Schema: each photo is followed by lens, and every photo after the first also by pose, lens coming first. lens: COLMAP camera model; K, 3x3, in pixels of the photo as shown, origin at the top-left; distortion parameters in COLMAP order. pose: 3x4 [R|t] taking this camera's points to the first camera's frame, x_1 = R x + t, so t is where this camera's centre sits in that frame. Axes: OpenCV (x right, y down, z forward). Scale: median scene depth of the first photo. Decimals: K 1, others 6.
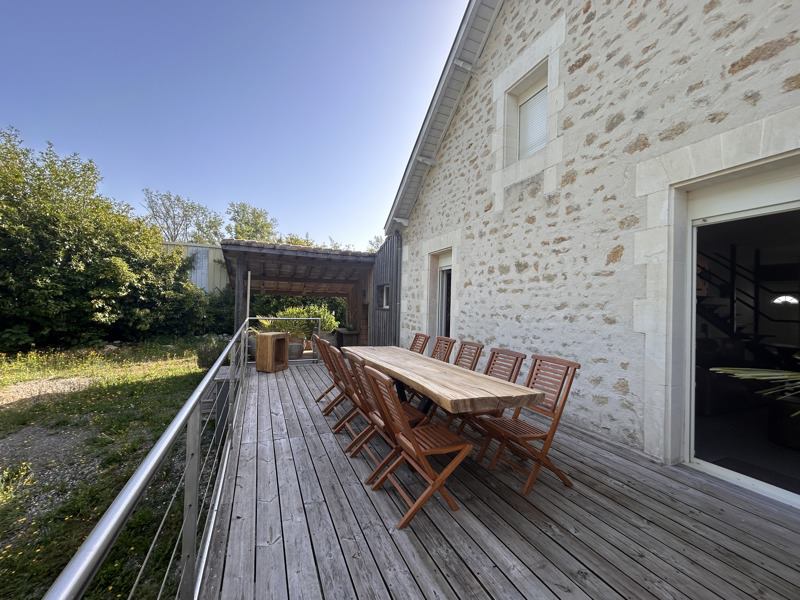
lens RADIAL K [[329.2, 0, 395.8], [0, 329.2, 293.5], [0, 0, 1]] dist [0.002965, 0.000745]
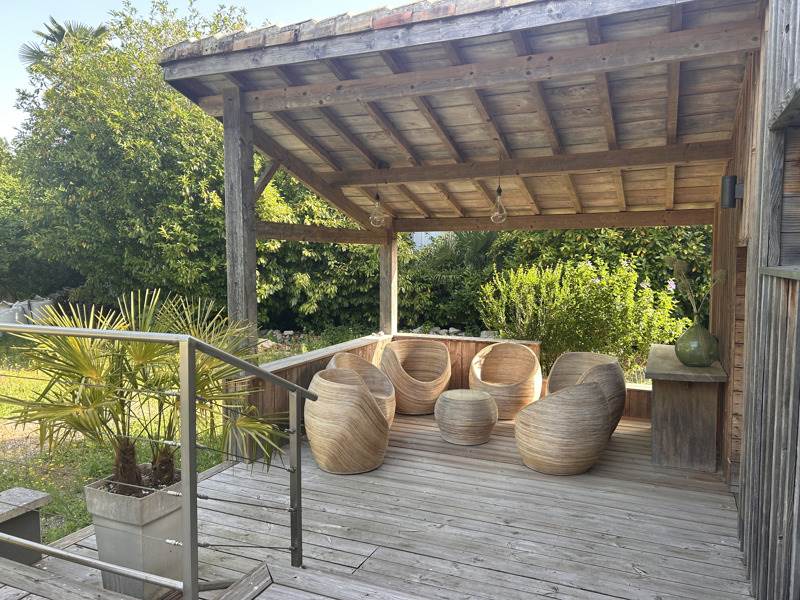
lens RADIAL K [[602.3, 0, 398.2], [0, 602.3, 298.7], [0, 0, 1]] dist [0.003054, -0.000904]
pose [[0.697169, 0.028161, -0.716353, 0.060415], [0.036992, 0.996484, 0.075175, 0.061475], [0.715951, -0.078909, 0.693676, 1.358932]]
